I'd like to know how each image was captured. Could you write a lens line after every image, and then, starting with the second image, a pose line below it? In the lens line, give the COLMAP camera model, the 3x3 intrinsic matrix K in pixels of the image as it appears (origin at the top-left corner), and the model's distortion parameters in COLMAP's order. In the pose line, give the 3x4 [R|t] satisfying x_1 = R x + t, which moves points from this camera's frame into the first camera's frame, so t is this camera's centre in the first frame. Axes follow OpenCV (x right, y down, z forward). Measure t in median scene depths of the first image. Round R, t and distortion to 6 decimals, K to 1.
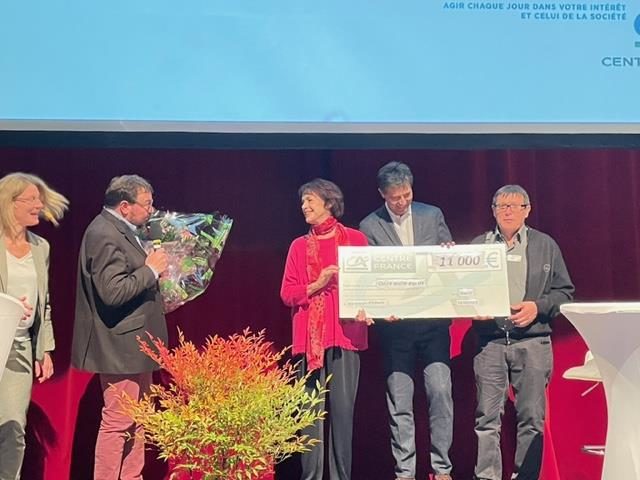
lens RADIAL K [[866.5, 0, 318.4], [0, 866.5, 243.0], [0, 0, 1]] dist [0.115286, 0.000000]
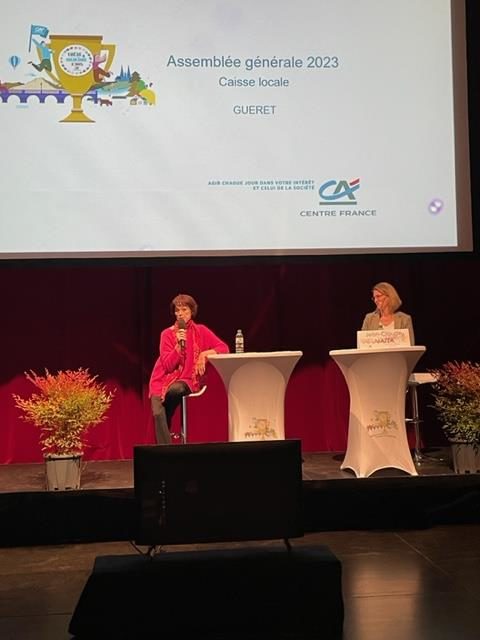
lens RADIAL K [[866.5, 0, 236.8], [0, 866.5, 317.8], [0, 0, 1]] dist [0.115286, 0.000000]
pose [[0.999610, -0.012988, -0.024731, 0.238591], [0.013700, 0.999490, 0.028858, -0.052206], [0.024343, -0.029186, 0.999278, -0.733499]]
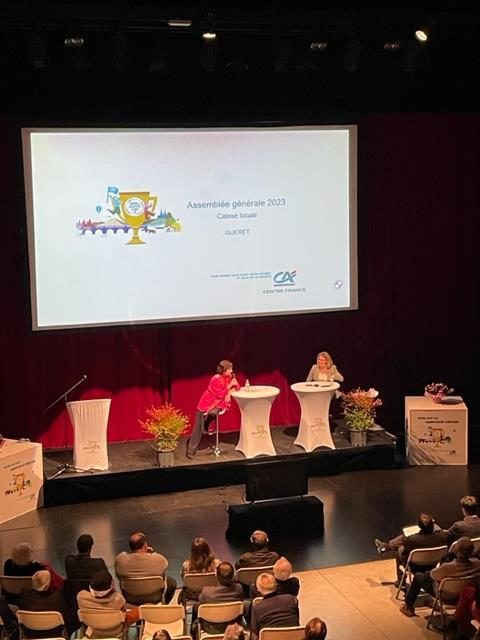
lens RADIAL K [[1108.2, 0, 242.0], [0, 1108.2, 319.4], [0, 0, 1]] dist [0.224888, 0.000000]
pose [[0.982843, -0.035512, 0.180995, -0.435477], [-0.002279, 0.978877, 0.204437, -0.891778], [-0.184432, -0.201342, 0.962001, -2.641227]]
